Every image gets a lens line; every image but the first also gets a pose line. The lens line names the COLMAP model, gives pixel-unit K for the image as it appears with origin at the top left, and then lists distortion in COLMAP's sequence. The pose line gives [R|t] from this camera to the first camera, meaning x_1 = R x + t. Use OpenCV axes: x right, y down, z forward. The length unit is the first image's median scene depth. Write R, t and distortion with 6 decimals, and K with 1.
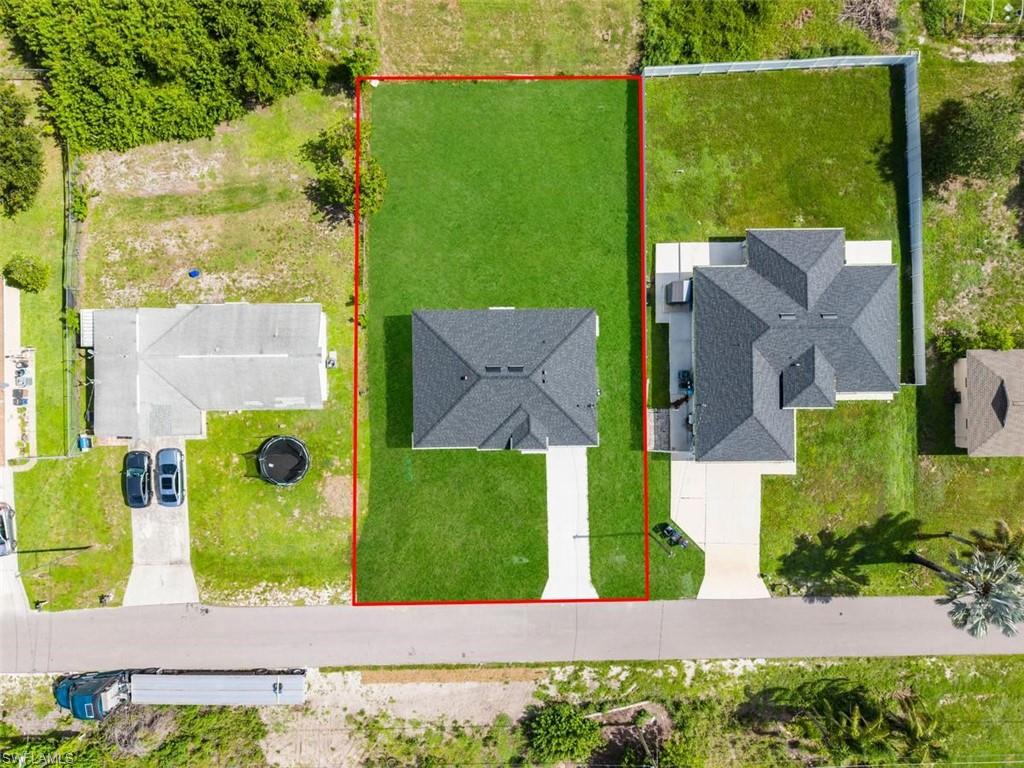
lens RADIAL K [[689.4, 0, 506.5], [0, 689.4, 383.2], [0, 0, 1]] dist [0.008298, -0.004710]
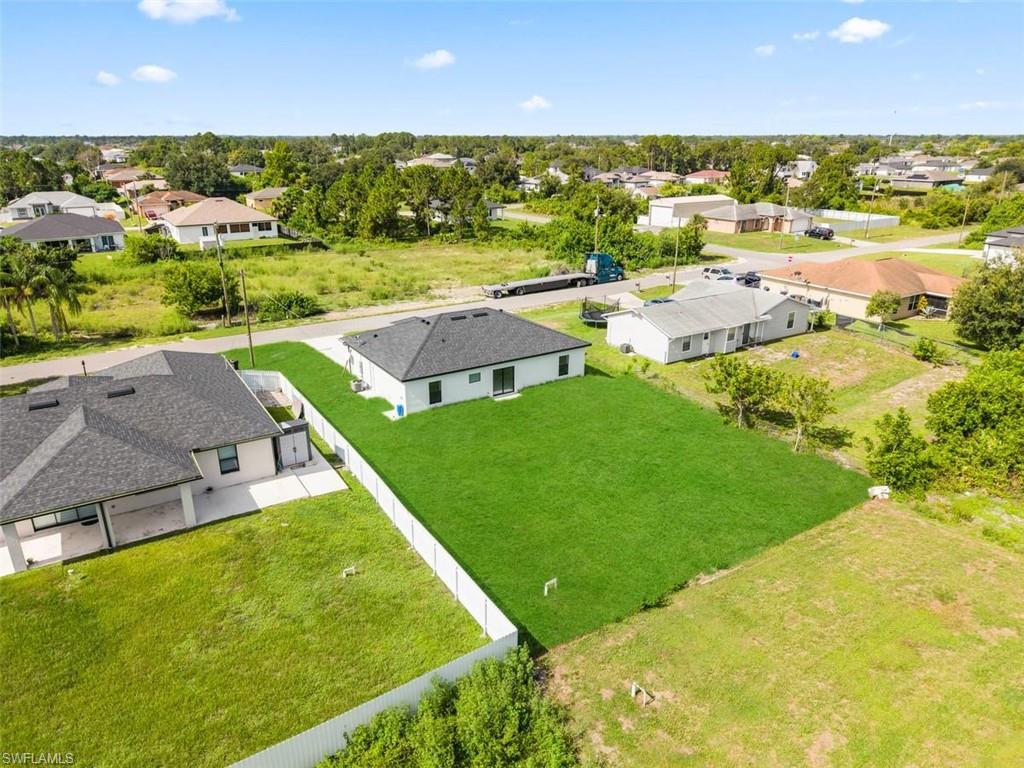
lens RADIAL K [[689.4, 0, 506.5], [0, 689.4, 383.2], [0, 0, 1]] dist [0.008298, -0.004710]
pose [[-0.850105, 0.172636, -0.497512, 0.395925], [-0.526601, -0.285264, 0.800822, -0.738471], [-0.003671, 0.942773, 0.333415, 0.700493]]
